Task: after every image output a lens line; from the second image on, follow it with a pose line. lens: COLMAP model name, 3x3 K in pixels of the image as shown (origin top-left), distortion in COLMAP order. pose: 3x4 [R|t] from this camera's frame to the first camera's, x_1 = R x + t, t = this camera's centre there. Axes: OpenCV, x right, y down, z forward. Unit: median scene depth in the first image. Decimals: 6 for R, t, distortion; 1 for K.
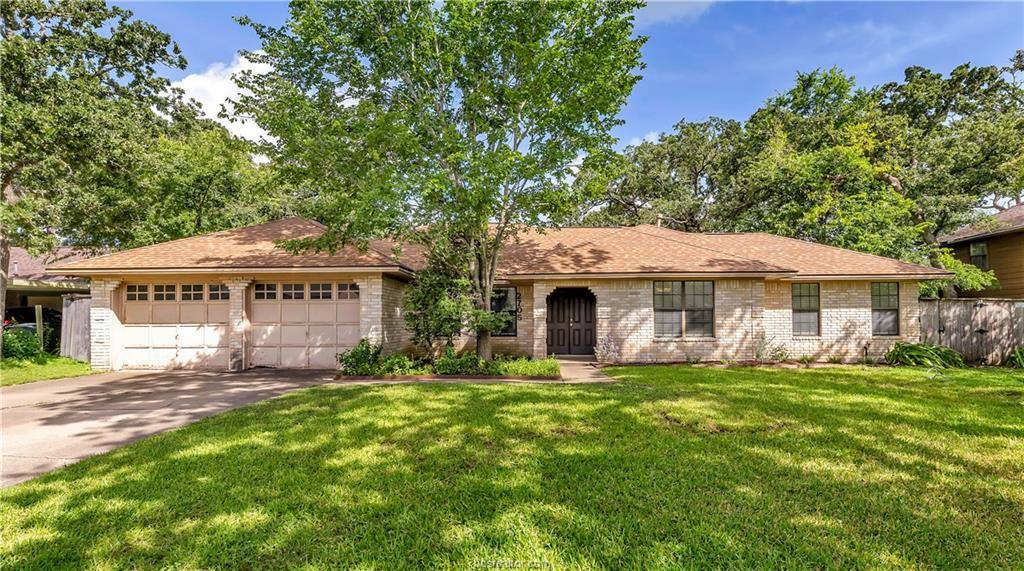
lens RADIAL K [[461.8, 0, 535.5], [0, 461.8, 286.8], [0, 0, 1]] dist [-0.000097, -0.000186]
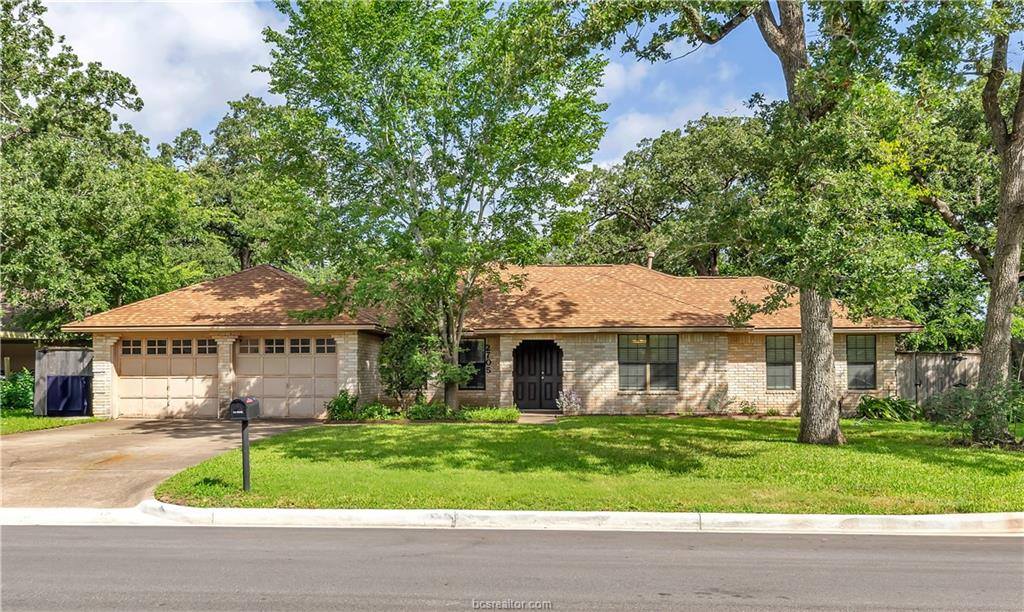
lens RADIAL K [[727.4, 0, 512.0], [0, 727.4, 306.0], [0, 0, 1]] dist [0.000539, 0.001658]
pose [[0.999594, -0.001047, -0.028476, 0.068946], [0.000500, 0.999815, -0.019211, -0.045213], [0.028491, 0.019189, 0.999410, -0.611968]]
